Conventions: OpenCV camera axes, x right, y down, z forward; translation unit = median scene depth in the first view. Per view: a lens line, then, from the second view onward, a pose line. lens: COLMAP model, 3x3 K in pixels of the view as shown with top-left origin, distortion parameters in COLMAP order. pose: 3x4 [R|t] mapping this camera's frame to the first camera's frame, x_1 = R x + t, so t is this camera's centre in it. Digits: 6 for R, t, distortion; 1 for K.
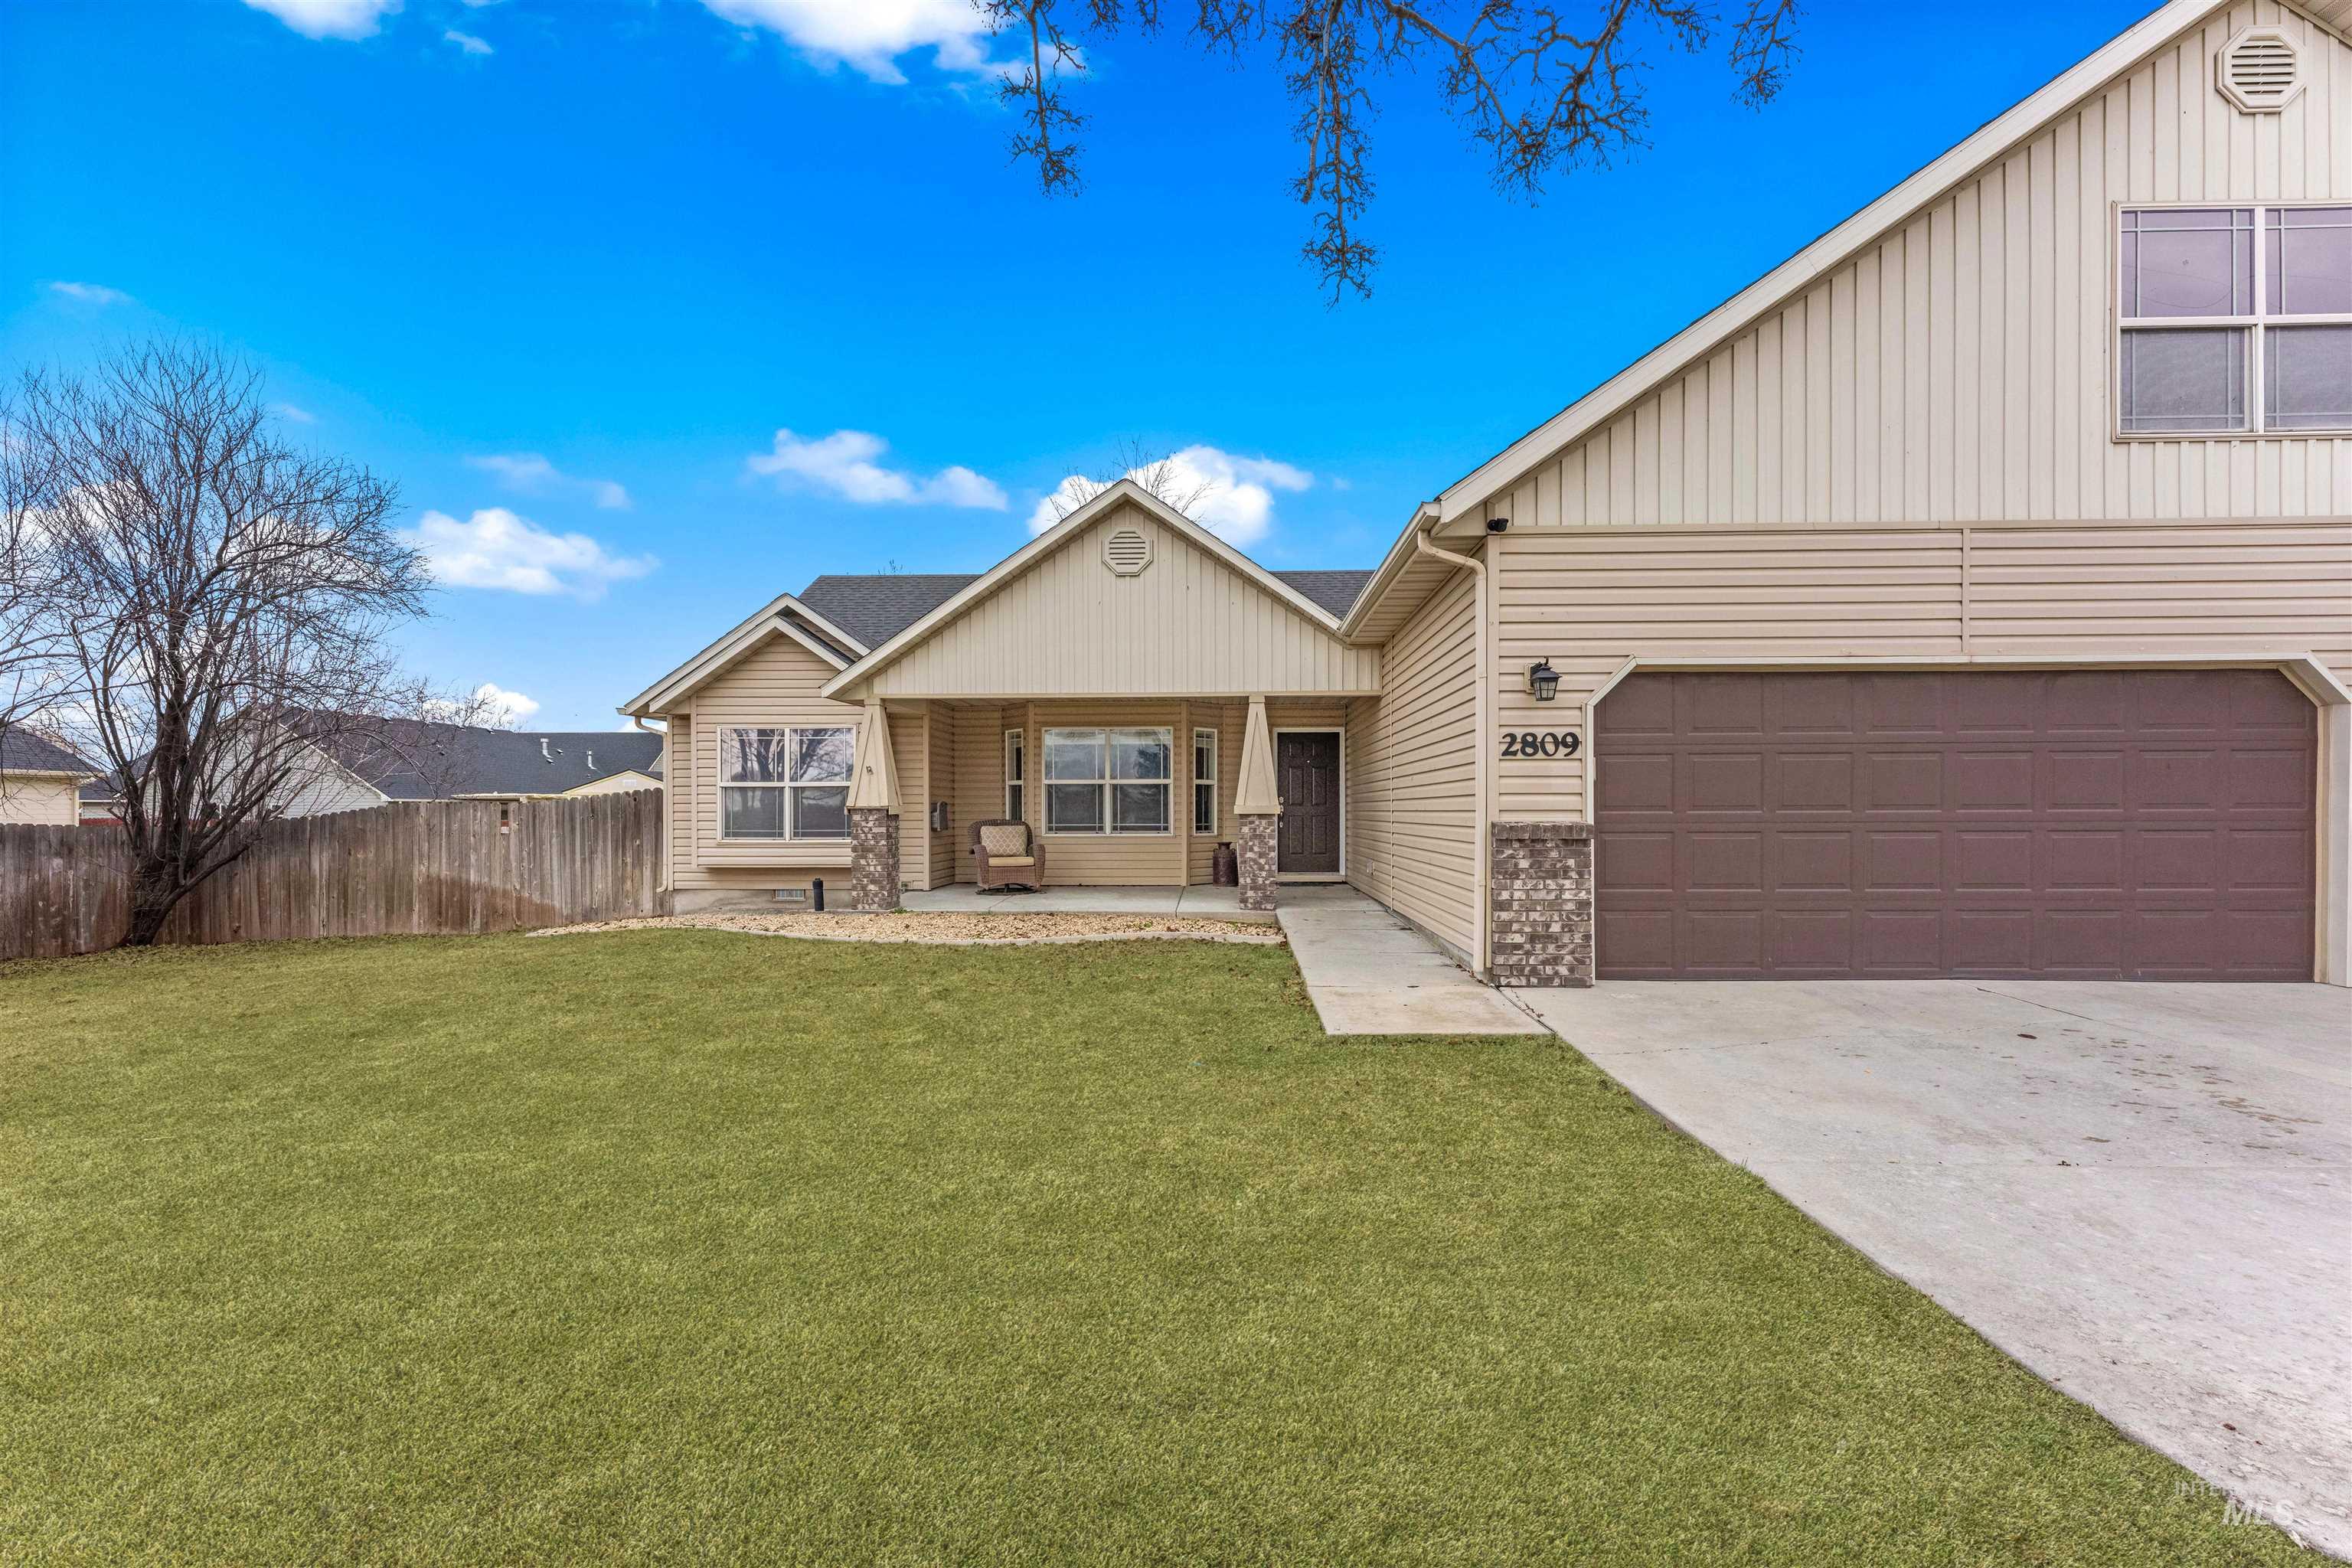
lens RADIAL K [[950.1, 0, 1170.8], [0, 950.1, 800.9], [0, 0, 1]] dist [-0.000921, -0.000188]
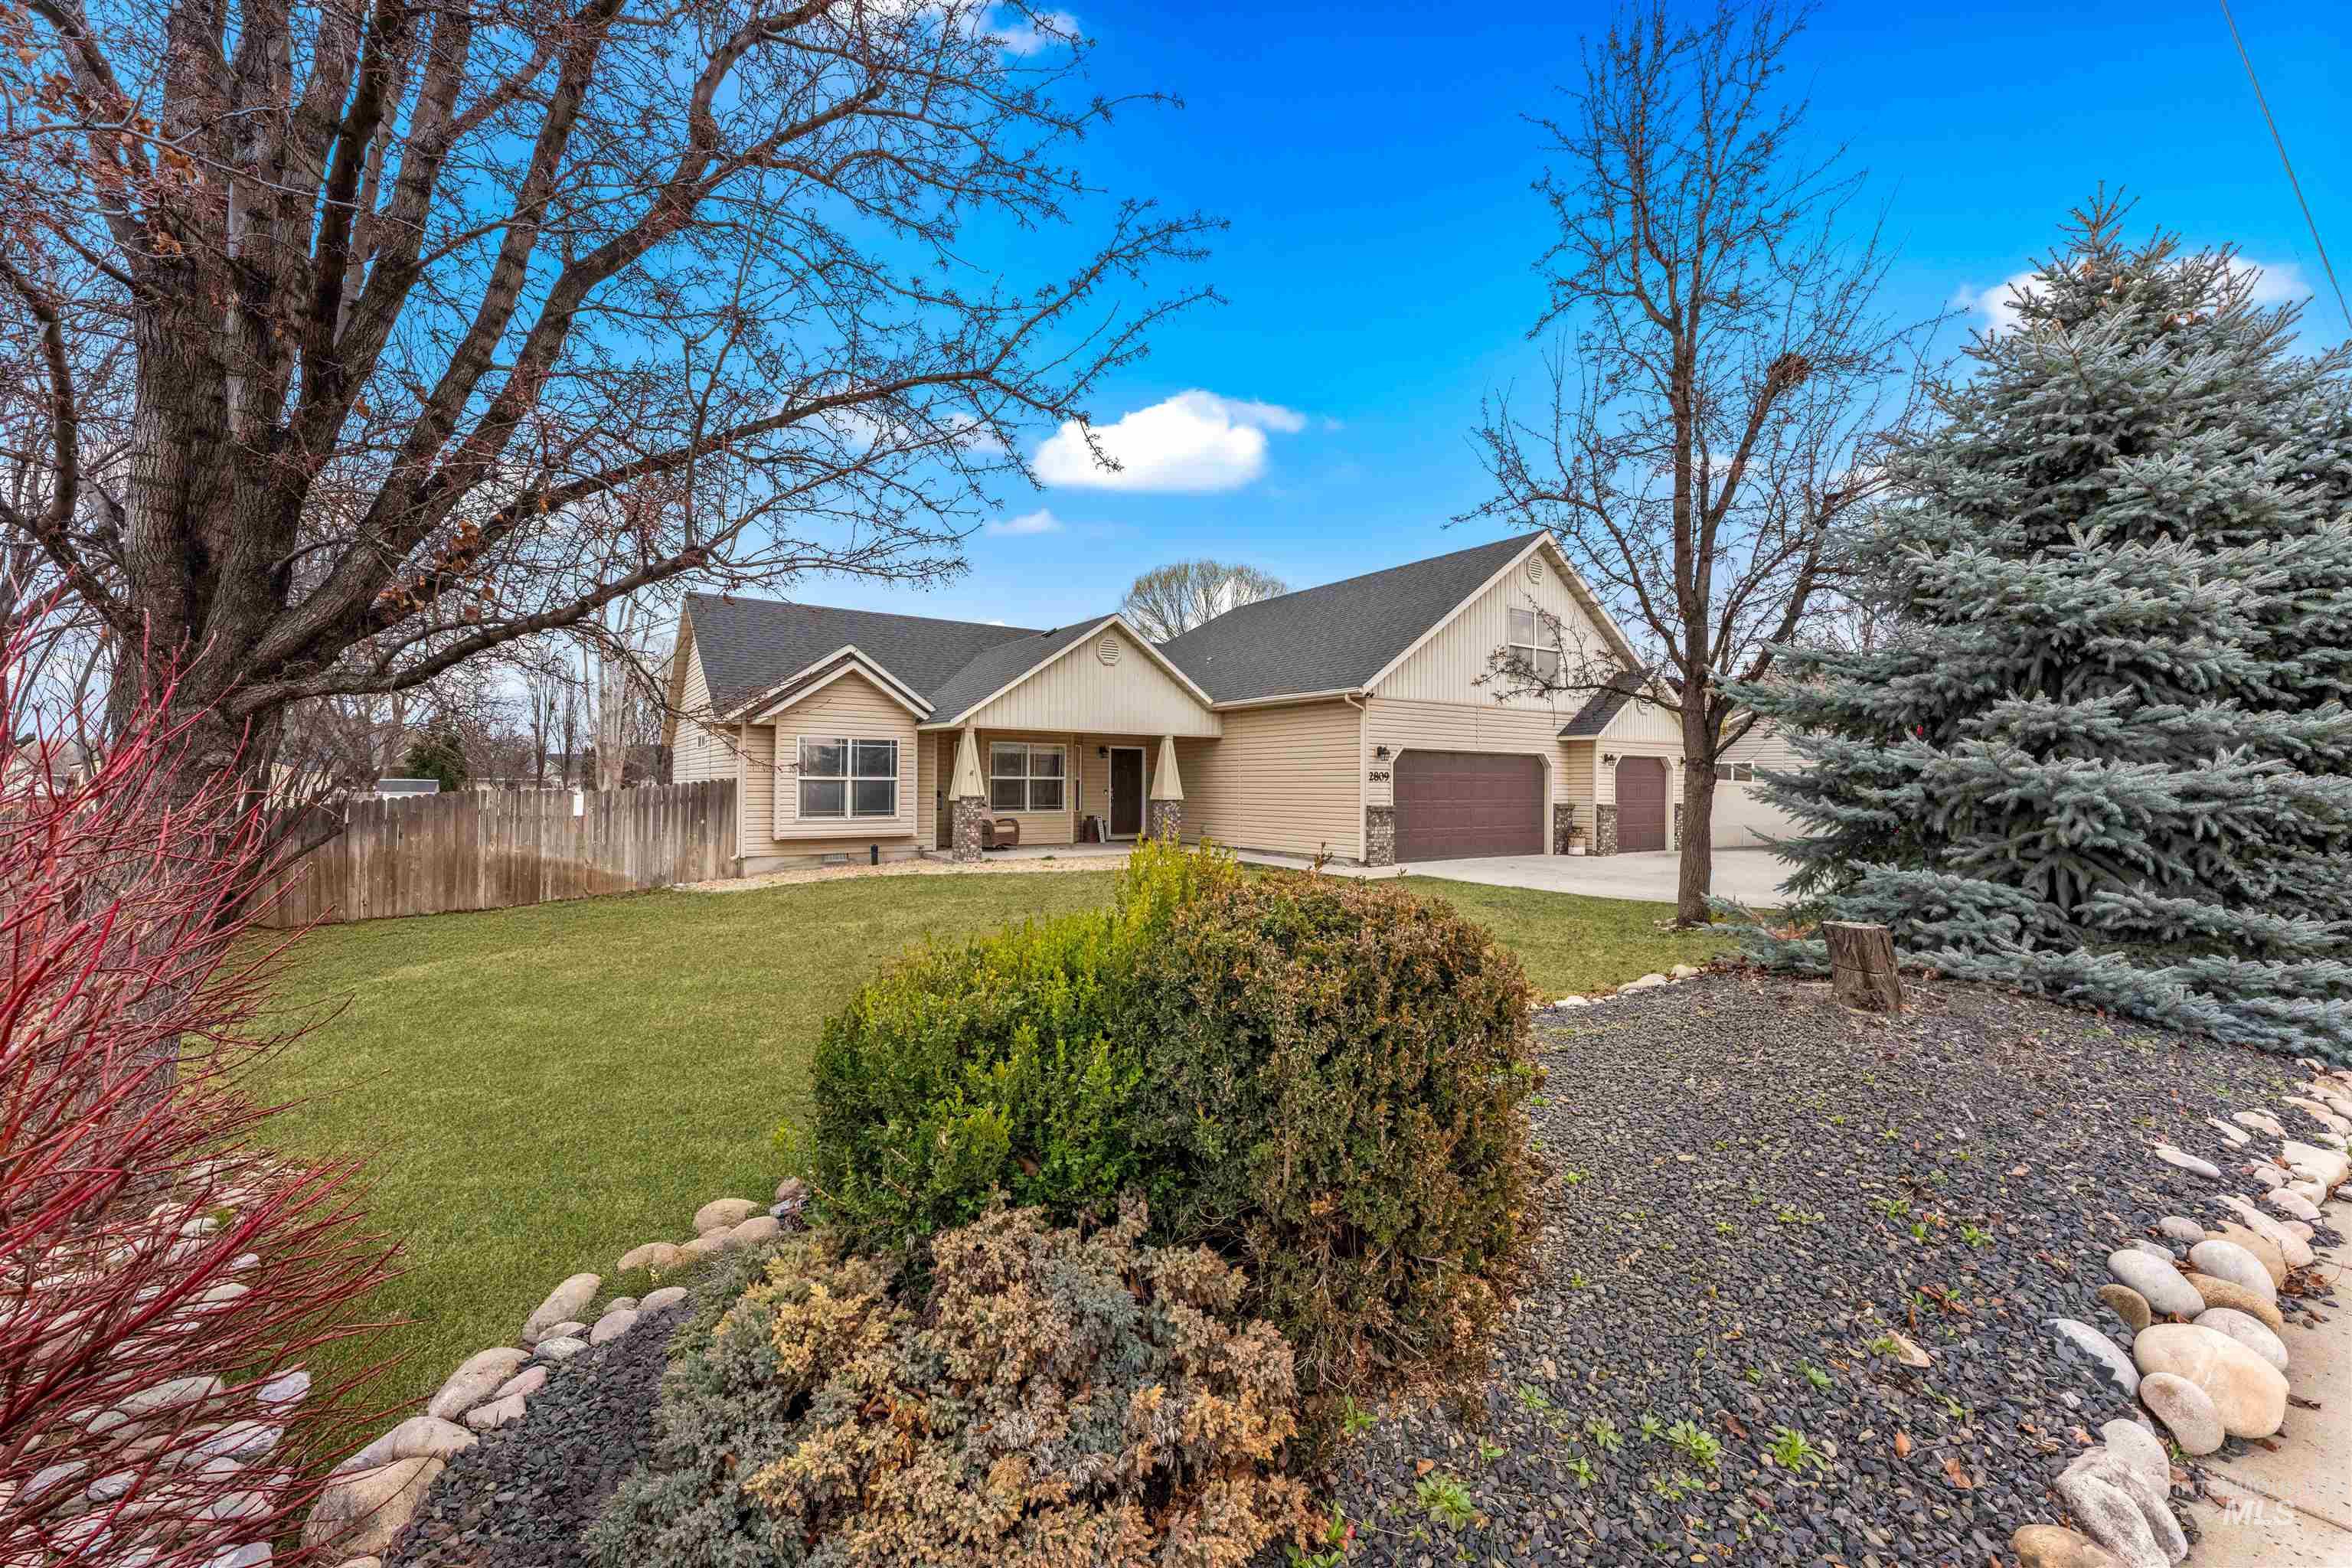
lens RADIAL K [[950.1, 0, 1176.4], [0, 950.1, 780.6], [0, 0, 1]] dist [-0.000921, -0.000188]
pose [[0.801303, 0.010102, 0.598174, -0.850008], [-0.012355, 0.999924, -0.000336, -0.019952], [-0.598131, -0.007121, 0.801367, -0.411978]]
